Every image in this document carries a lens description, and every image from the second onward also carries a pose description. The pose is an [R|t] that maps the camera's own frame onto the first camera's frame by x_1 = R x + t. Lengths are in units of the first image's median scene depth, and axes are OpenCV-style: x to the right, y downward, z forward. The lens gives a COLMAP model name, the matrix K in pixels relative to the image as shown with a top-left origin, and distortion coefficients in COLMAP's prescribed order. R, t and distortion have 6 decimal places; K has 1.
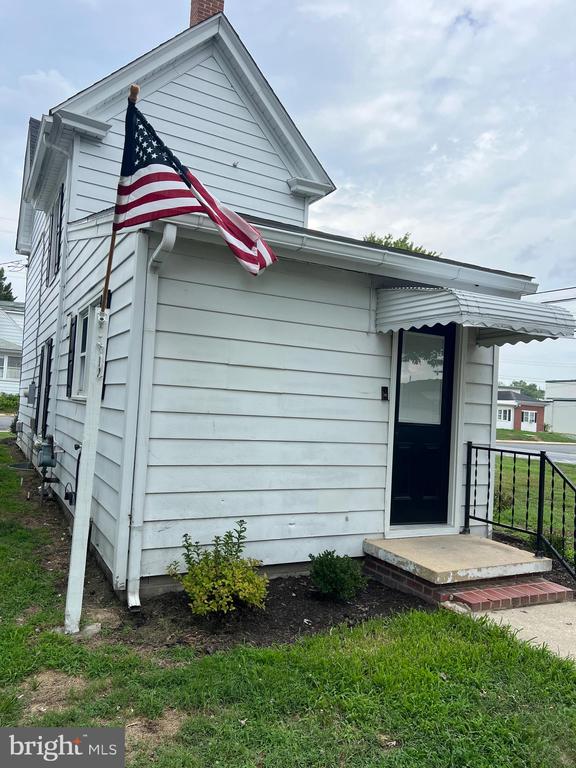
lens RADIAL K [[579.0, 0, 288.0], [0, 579.0, 384.0], [0, 0, 1]] dist [0.070916, -0.090229]
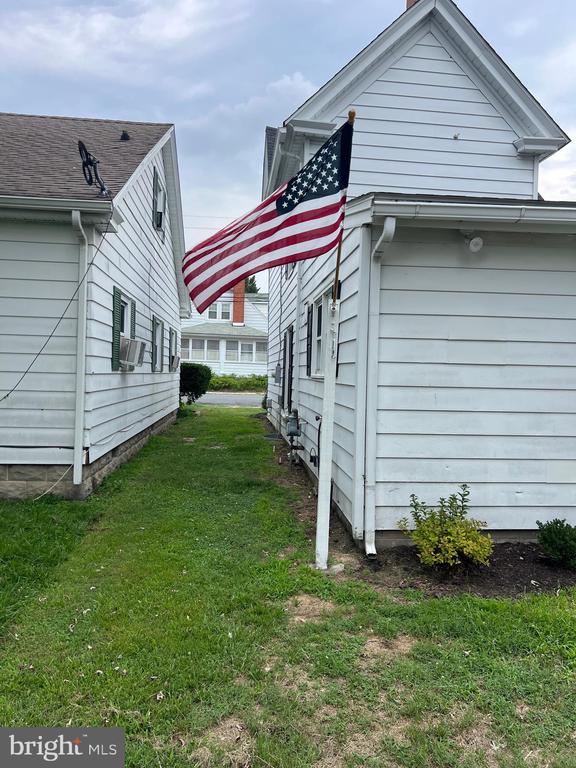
lens RADIAL K [[579.0, 0, 288.0], [0, 579.0, 384.0], [0, 0, 1]] dist [0.070916, -0.090229]
pose [[0.923971, -0.026491, -0.381544, 0.031069], [0.042028, 0.998589, 0.032445, -0.000247], [0.380146, -0.046014, 0.923781, -0.101324]]
